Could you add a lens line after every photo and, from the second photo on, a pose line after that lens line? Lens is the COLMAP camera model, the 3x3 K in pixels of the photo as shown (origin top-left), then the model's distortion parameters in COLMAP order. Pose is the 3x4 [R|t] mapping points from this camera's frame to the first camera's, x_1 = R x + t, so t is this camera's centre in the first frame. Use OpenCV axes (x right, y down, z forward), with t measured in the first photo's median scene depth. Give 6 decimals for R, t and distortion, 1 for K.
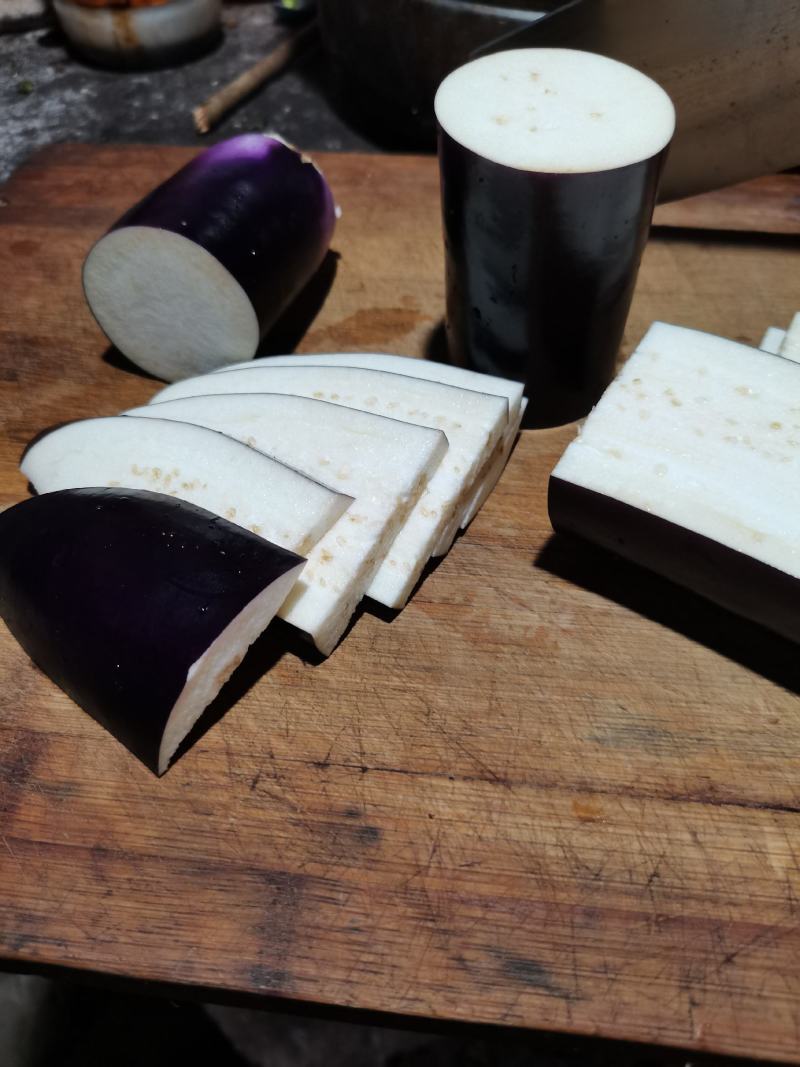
lens RADIAL K [[865.5, 0, 400.0], [0, 865.5, 533.5], [0, 0, 1]] dist [-0.000065, -0.078419]
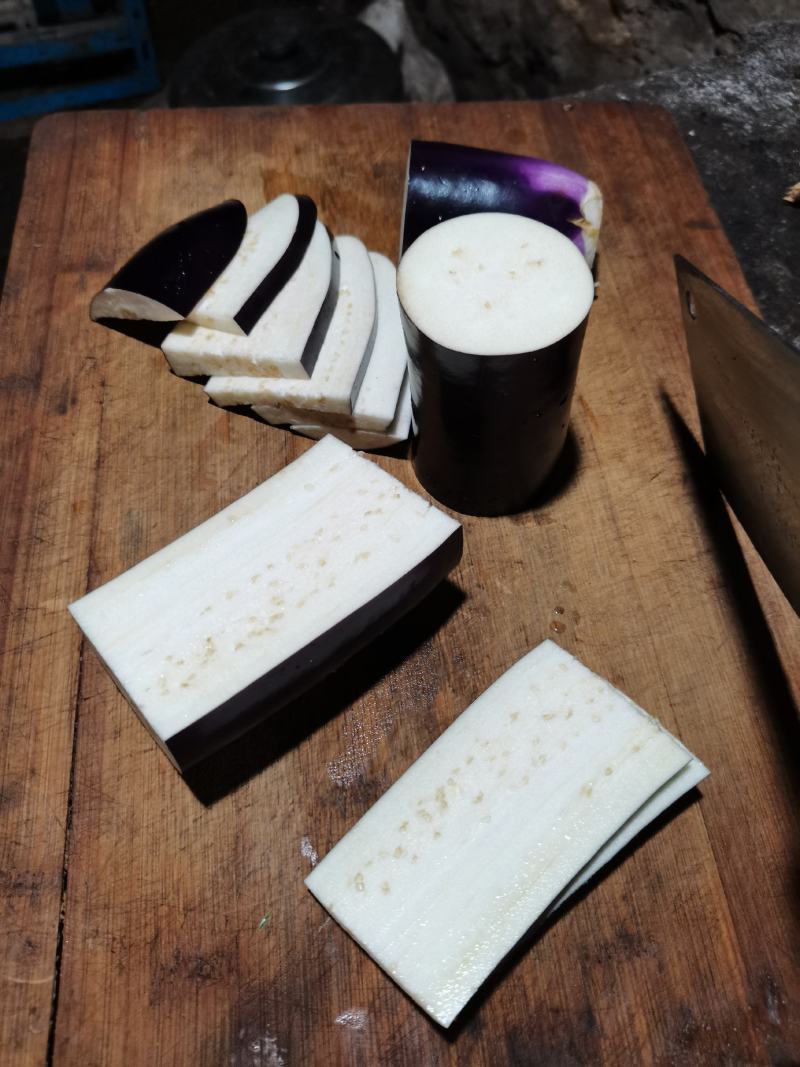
lens RADIAL K [[865.5, 0, 400.0], [0, 865.5, 533.5], [0, 0, 1]] dist [-0.000065, -0.078419]
pose [[0.219433, 0.846679, -0.484752, 1.221625], [-0.778354, 0.451495, 0.436253, -0.886876], [0.588229, 0.281580, 0.758089, 0.093475]]
